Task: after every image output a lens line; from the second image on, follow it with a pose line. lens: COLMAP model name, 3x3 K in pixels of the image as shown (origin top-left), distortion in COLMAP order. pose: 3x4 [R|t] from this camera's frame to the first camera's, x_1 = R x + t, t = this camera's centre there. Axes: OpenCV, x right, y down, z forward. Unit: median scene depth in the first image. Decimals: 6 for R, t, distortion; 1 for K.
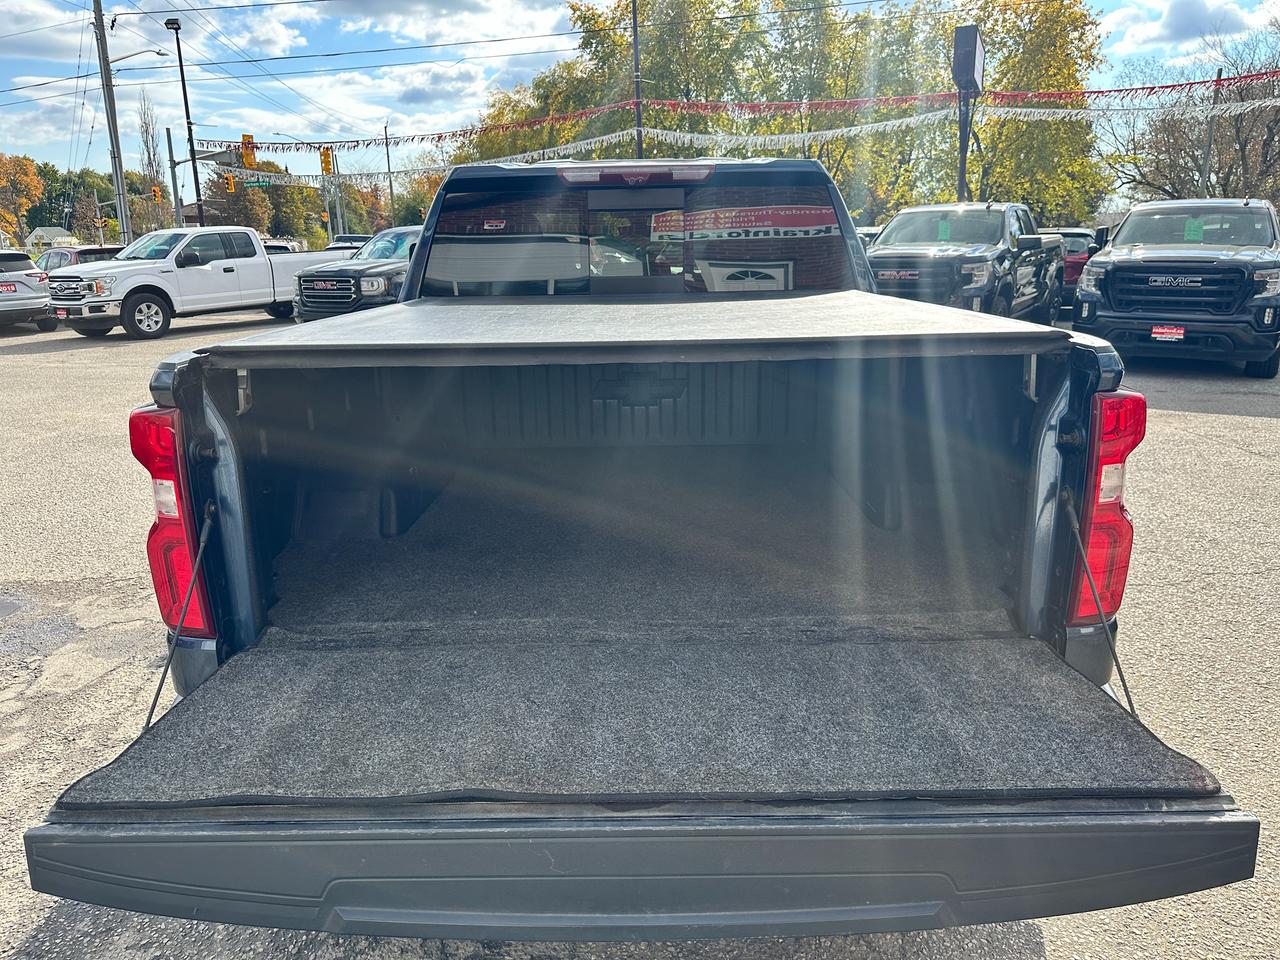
lens RADIAL K [[910.1, 0, 641.7], [0, 910.1, 475.4], [0, 0, 1]] dist [0.022287, -0.034082]
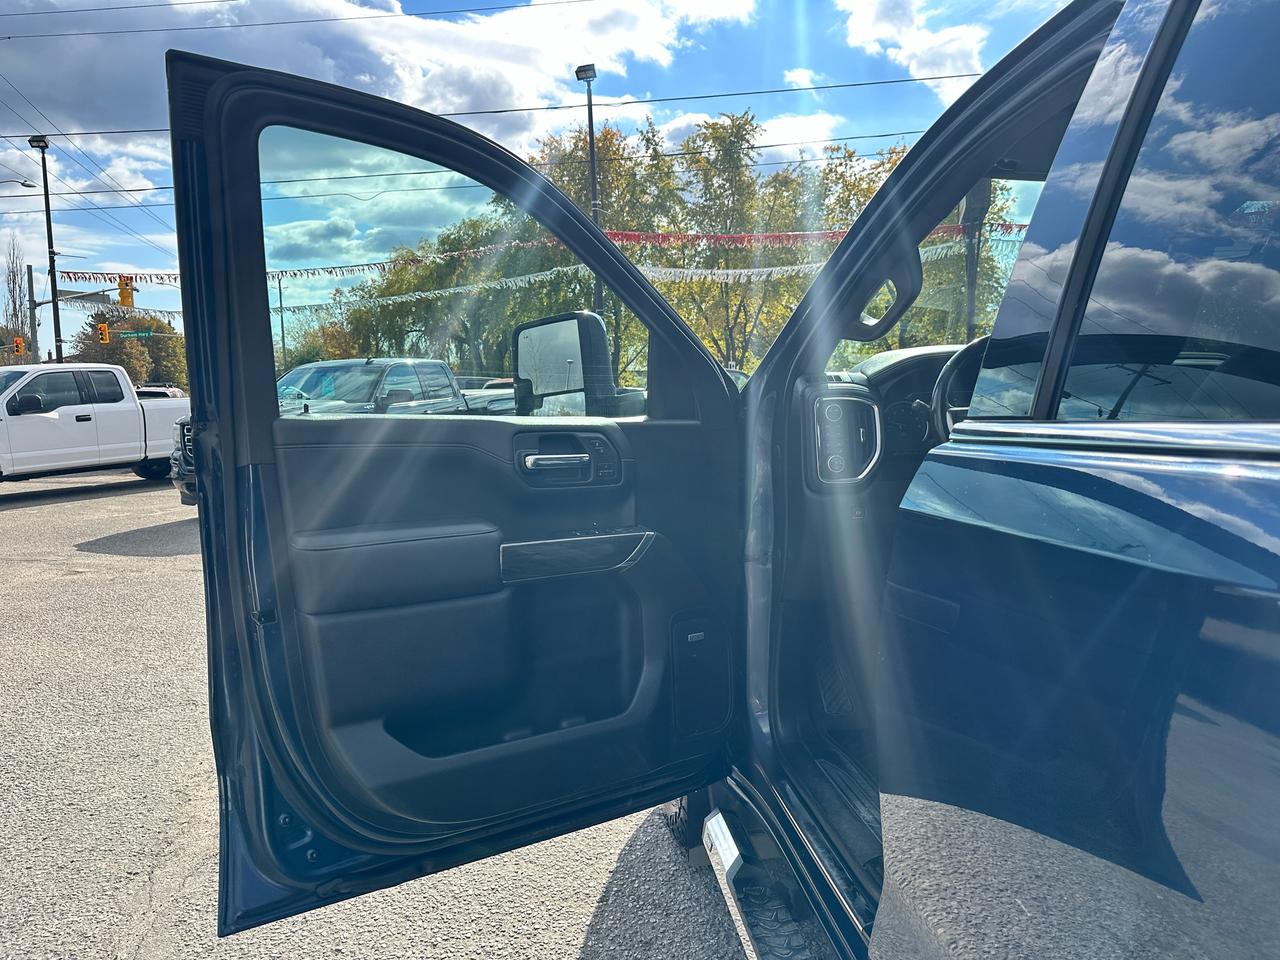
lens RADIAL K [[942.0, 0, 640.0], [0, 942.0, 480.0], [0, 0, 1]] dist [0.022436, -0.004602]
pose [[0.994801, -0.011599, 0.101179, -0.542130], [0.027773, 0.986734, -0.159954, -0.264094], [-0.097981, 0.161932, 0.981925, 1.405123]]
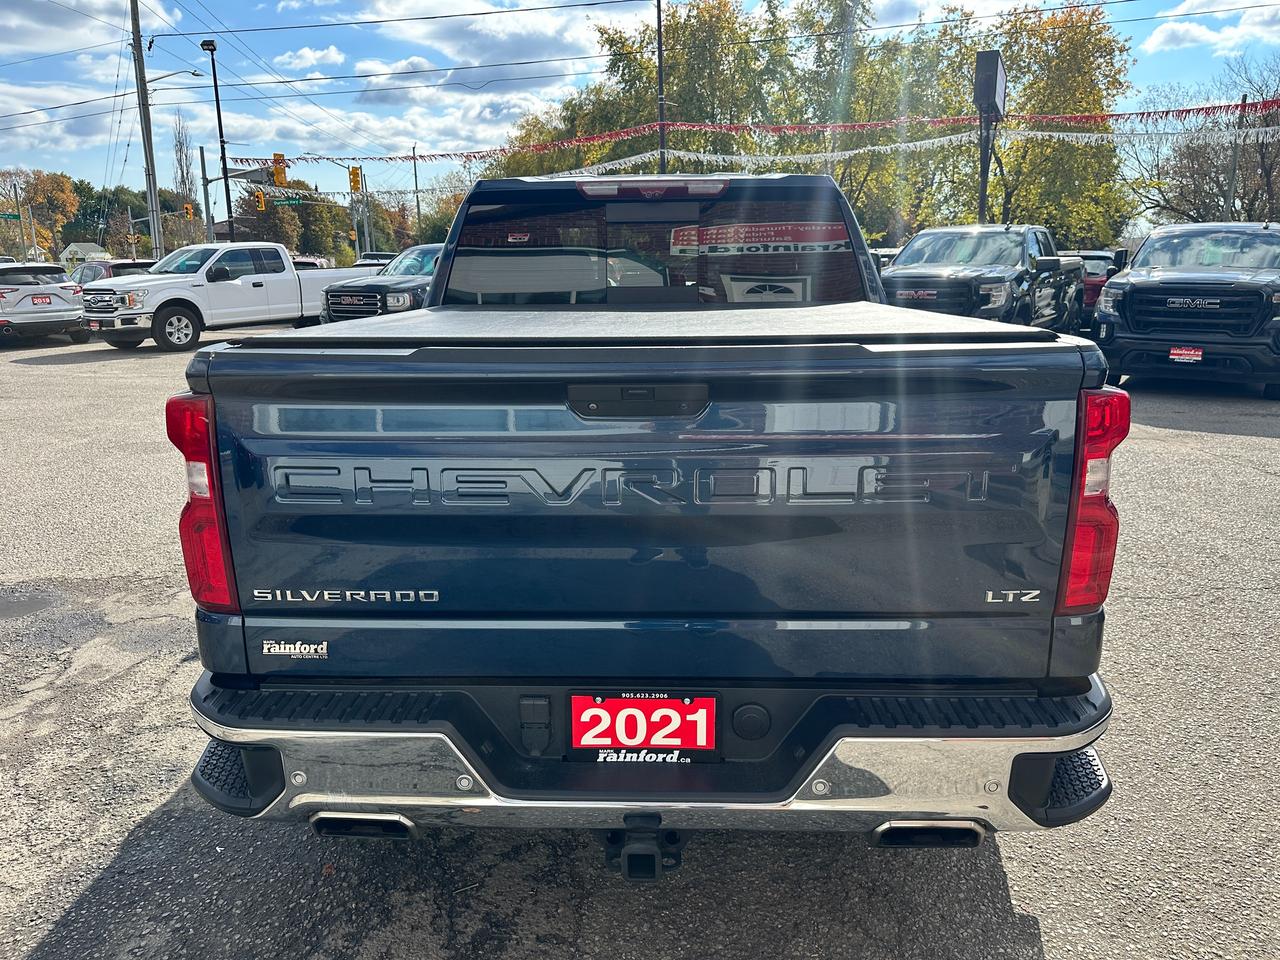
lens RADIAL K [[904.9, 0, 644.4], [0, 904.9, 473.8], [0, 0, 1]] dist [0.023221, -0.035145]
pose [[0.999745, 0.013282, -0.018269, 0.001574], [-0.013650, 0.999703, -0.020211, 0.003142], [0.017995, 0.020455, 0.999629, -0.004458]]
